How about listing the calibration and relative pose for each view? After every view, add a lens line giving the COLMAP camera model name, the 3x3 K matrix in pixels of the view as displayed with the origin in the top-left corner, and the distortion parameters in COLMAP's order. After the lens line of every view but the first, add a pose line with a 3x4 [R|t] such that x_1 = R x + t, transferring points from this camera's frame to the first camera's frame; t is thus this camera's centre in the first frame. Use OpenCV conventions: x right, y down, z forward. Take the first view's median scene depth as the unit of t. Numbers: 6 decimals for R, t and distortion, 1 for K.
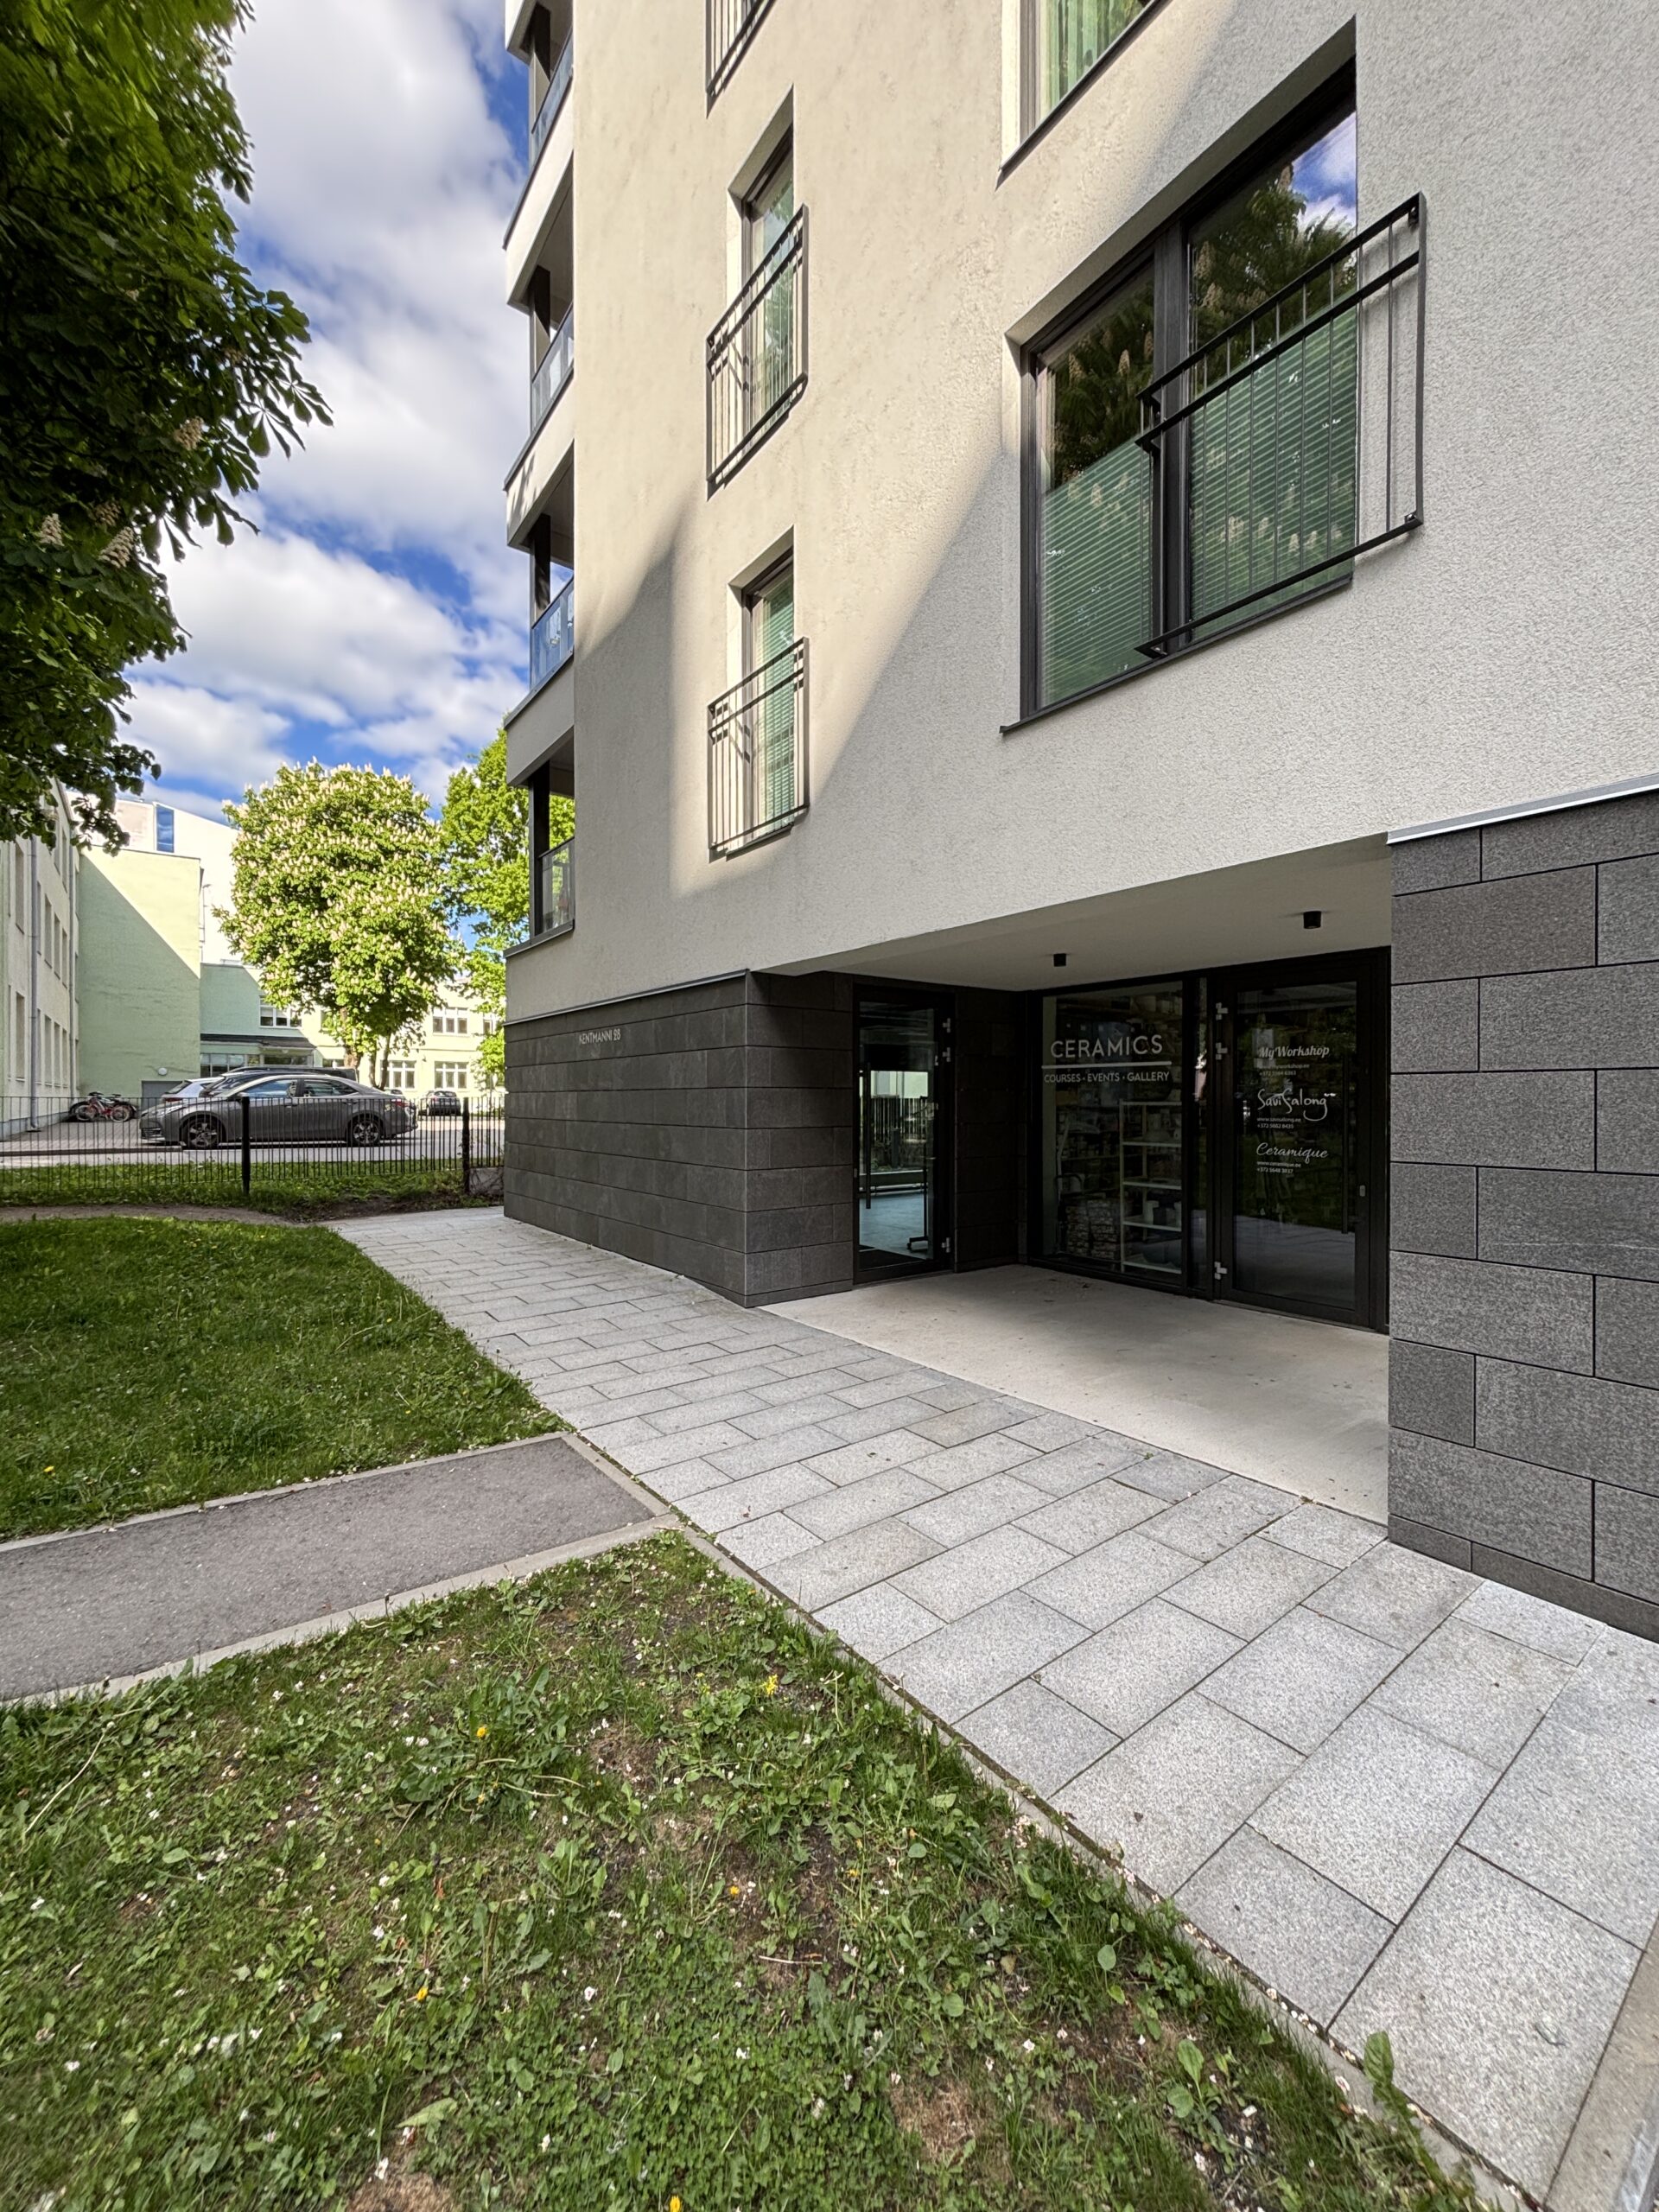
lens RADIAL K [[890.6, 0, 829.5], [0, 890.6, 1106.0], [0, 0, 1]] dist [0.000319, 0.000057]
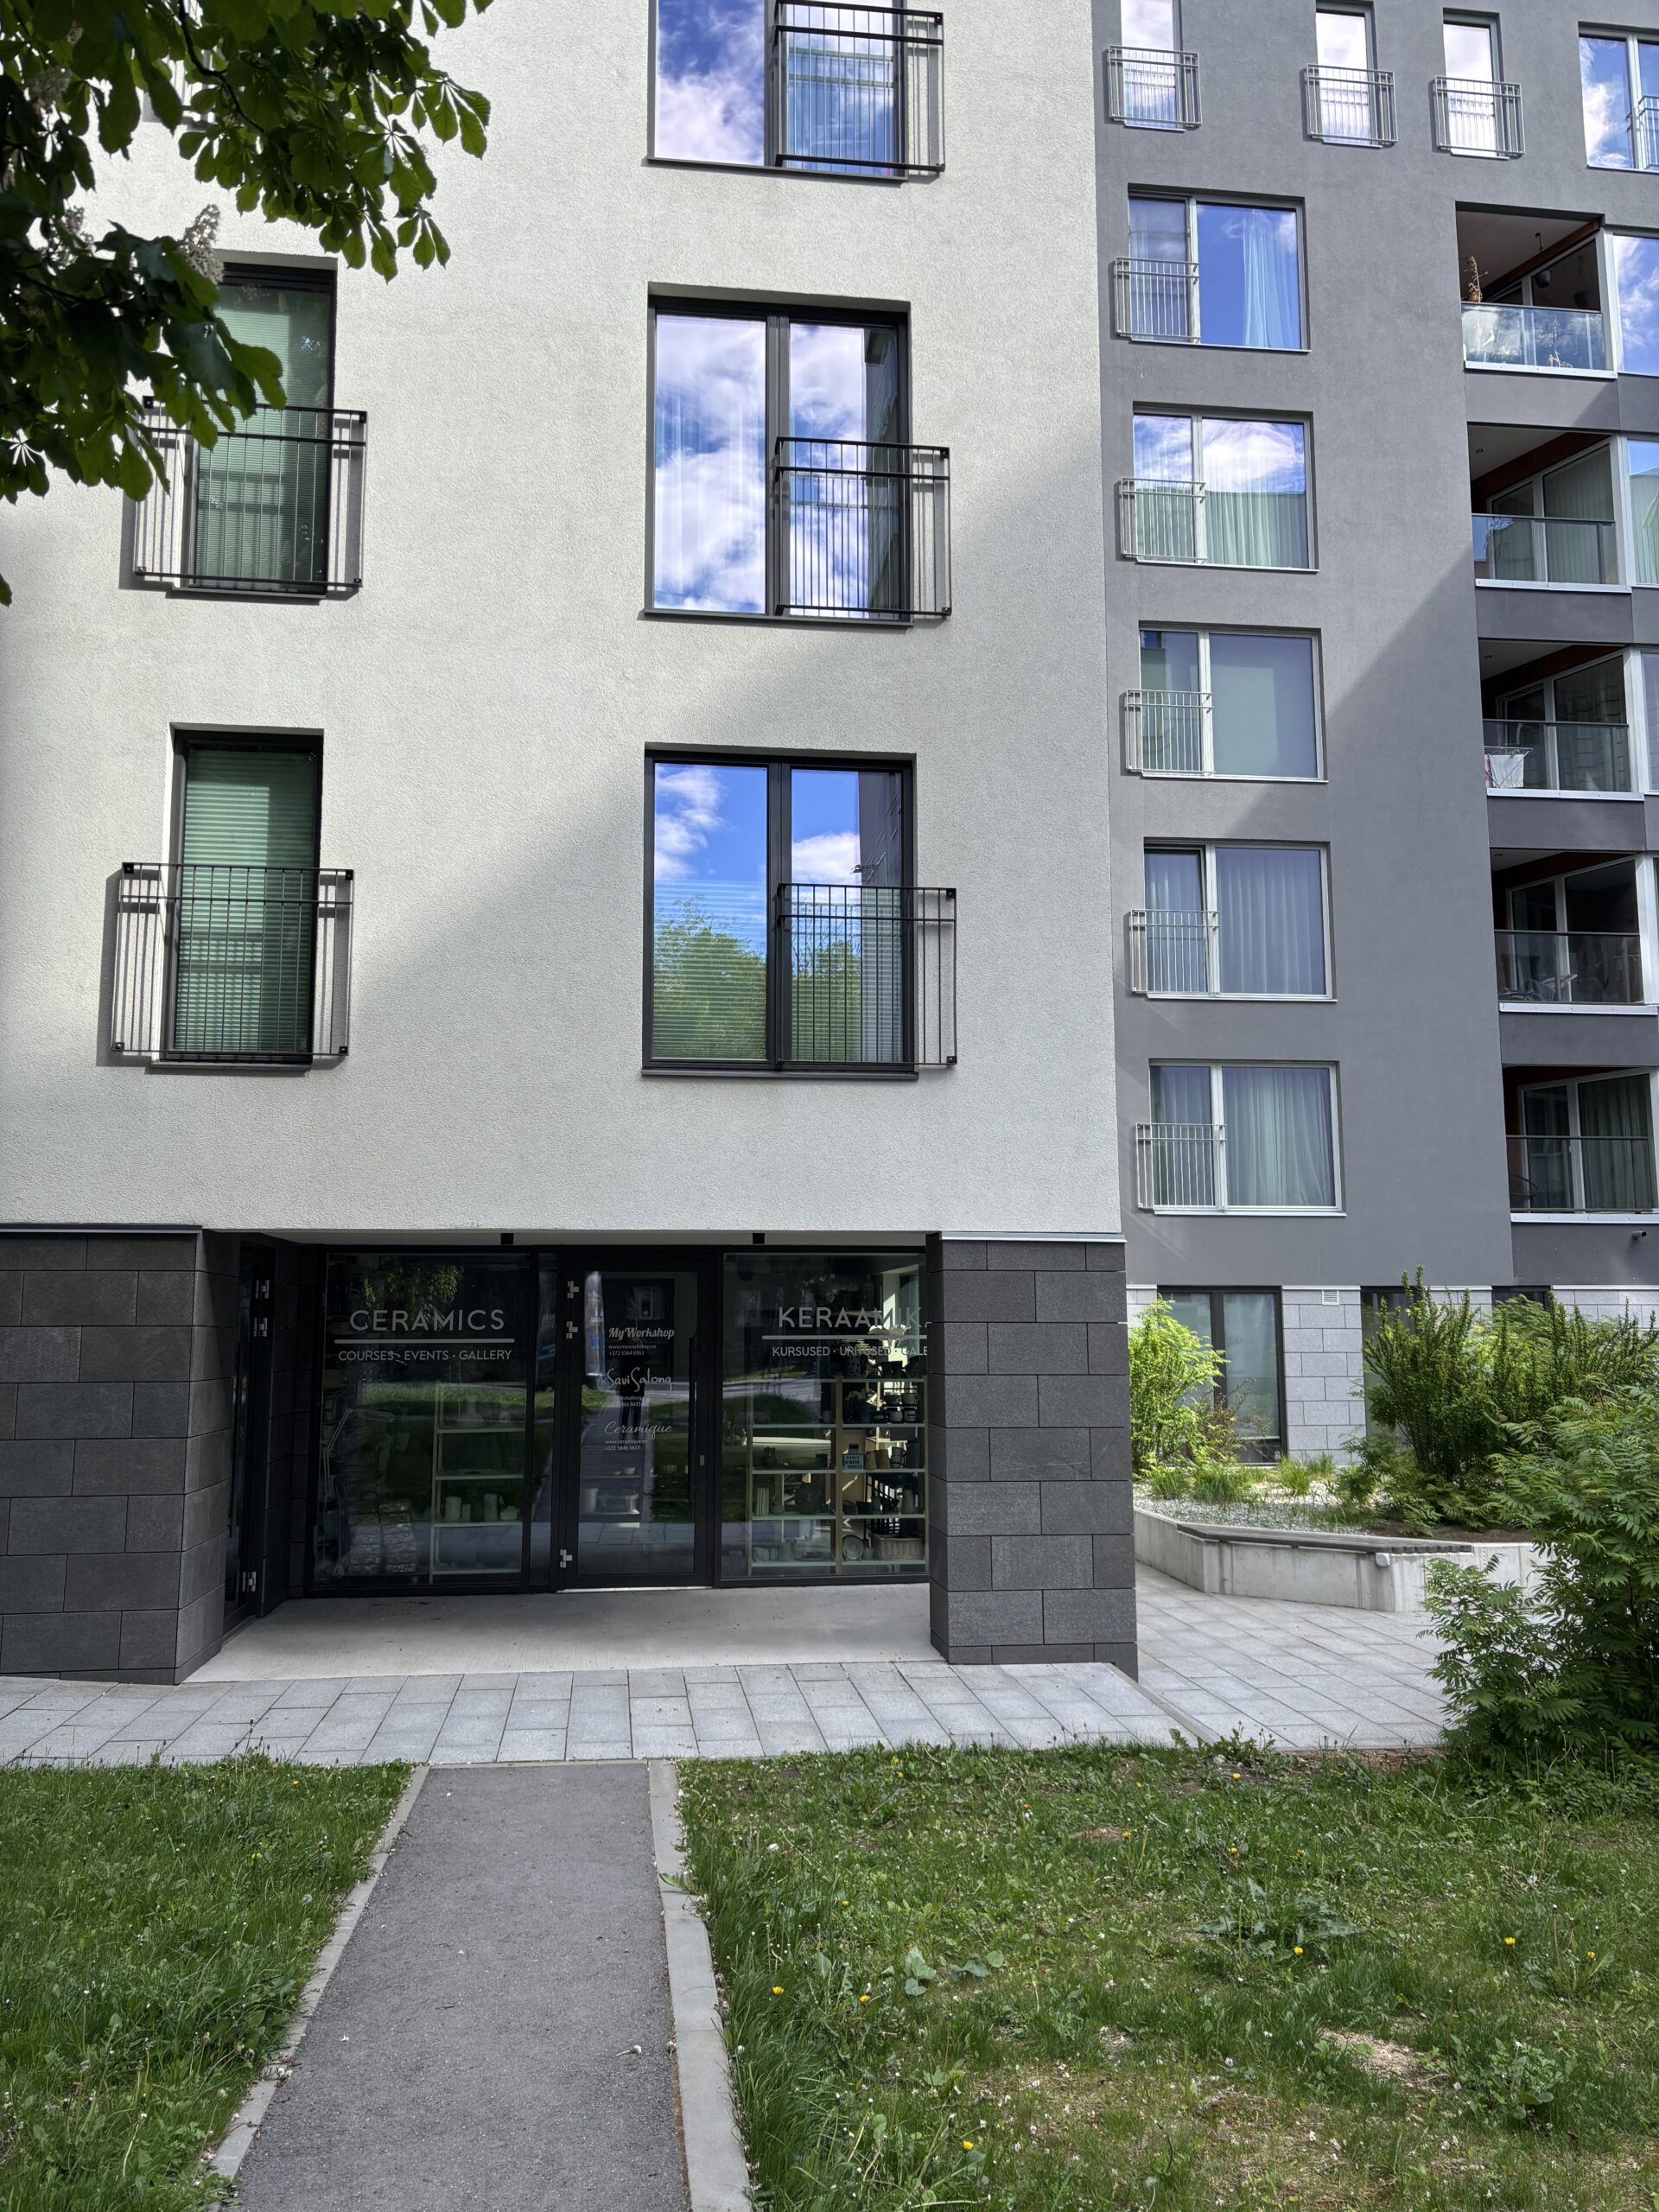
lens RADIAL K [[1650.1, 0, 829.5], [0, 1650.1, 1106.0], [0, 0, 1]] dist [0.065756, -0.000537]
pose [[0.507429, 0.117432, 0.853654, -1.057054], [0.008261, 0.989962, -0.141093, -0.047711], [-0.861654, 0.078646, 0.501366, -0.203950]]
